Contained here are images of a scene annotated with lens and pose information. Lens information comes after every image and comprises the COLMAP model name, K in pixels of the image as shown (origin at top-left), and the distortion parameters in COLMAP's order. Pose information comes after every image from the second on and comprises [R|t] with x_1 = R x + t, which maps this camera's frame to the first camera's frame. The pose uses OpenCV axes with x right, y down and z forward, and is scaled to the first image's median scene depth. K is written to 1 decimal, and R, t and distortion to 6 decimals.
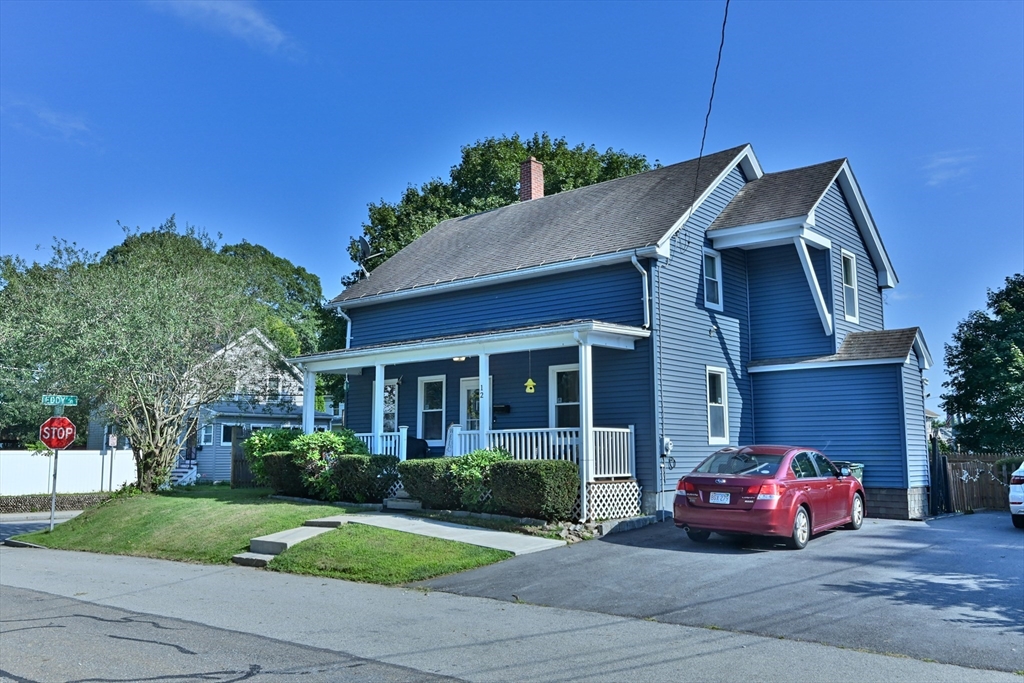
lens RADIAL K [[886.6, 0, 506.3], [0, 886.6, 345.9], [0, 0, 1]] dist [-0.007599, 0.001882]
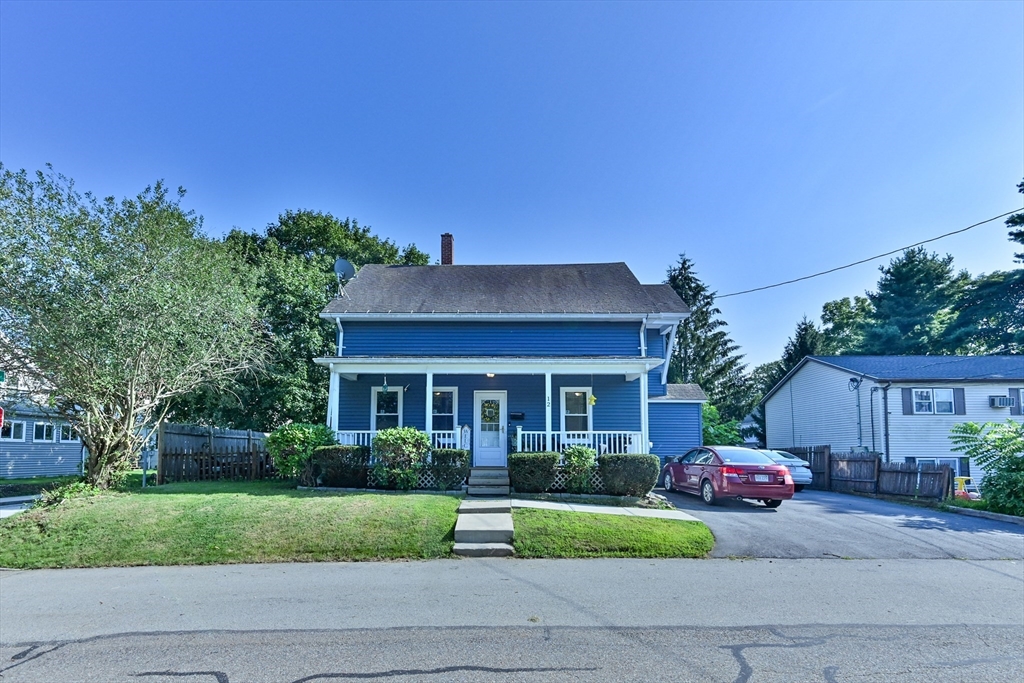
lens RADIAL K [[500.1, 0, 514.6], [0, 500.1, 412.1], [0, 0, 1]] dist [0.013718, 0.000662]
pose [[0.757955, 0.058830, 0.649649, -0.507868], [-0.086353, 0.996209, 0.010535, 0.058674], [-0.646566, -0.064084, 0.760161, 0.434326]]
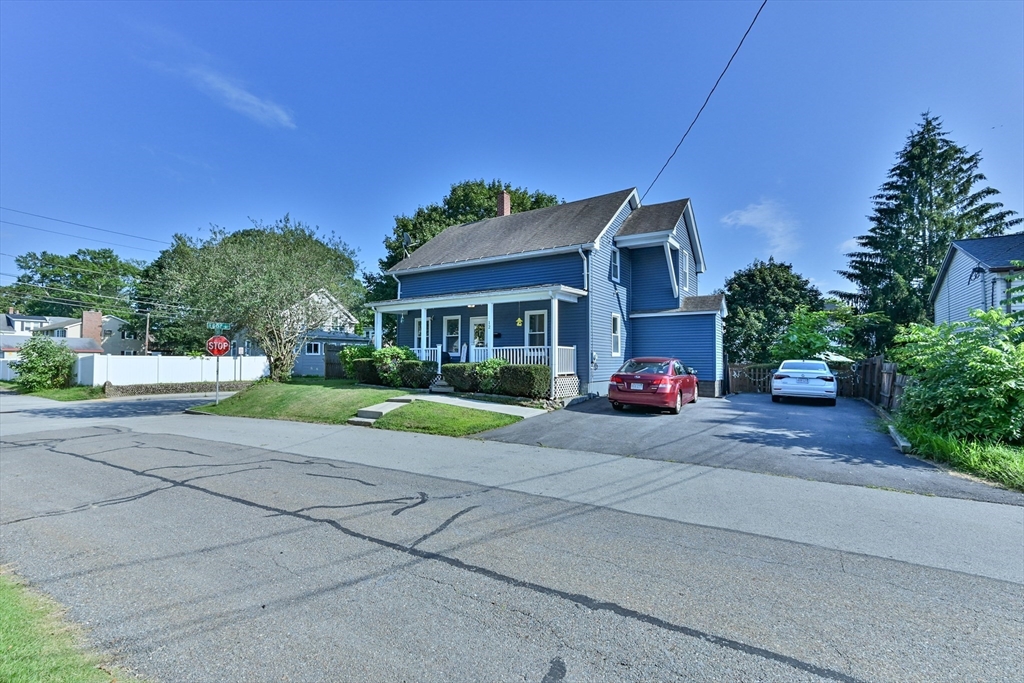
lens RADIAL K [[469.4, 0, 509.9], [0, 469.4, 356.3], [0, 0, 1]] dist [0.009210, -0.000525]
pose [[0.991250, 0.009977, 0.131623, -0.100375], [-0.024495, 0.993724, 0.109145, 0.010287], [-0.129708, -0.111414, 0.985273, 0.076873]]
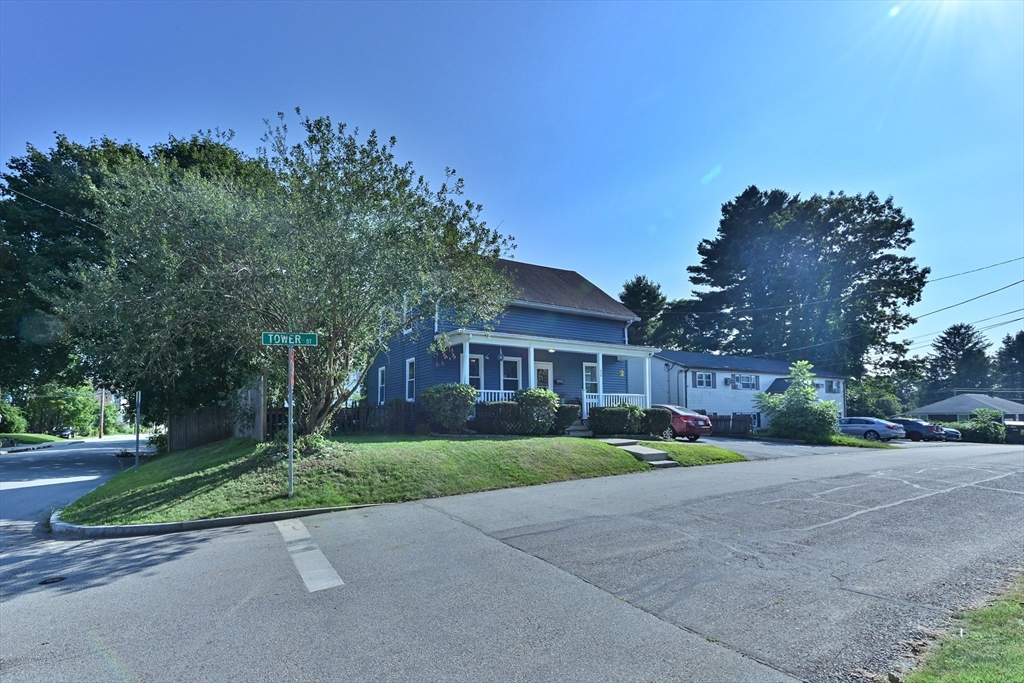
lens RADIAL K [[469.4, 0, 467.3], [0, 469.4, 411.3], [0, 0, 1]] dist [0.009210, -0.000525]
pose [[0.336187, 0.004511, 0.941784, -1.012307], [-0.127352, 0.991022, 0.040713, 0.119347], [-0.933145, -0.133625, 0.333743, 0.851687]]
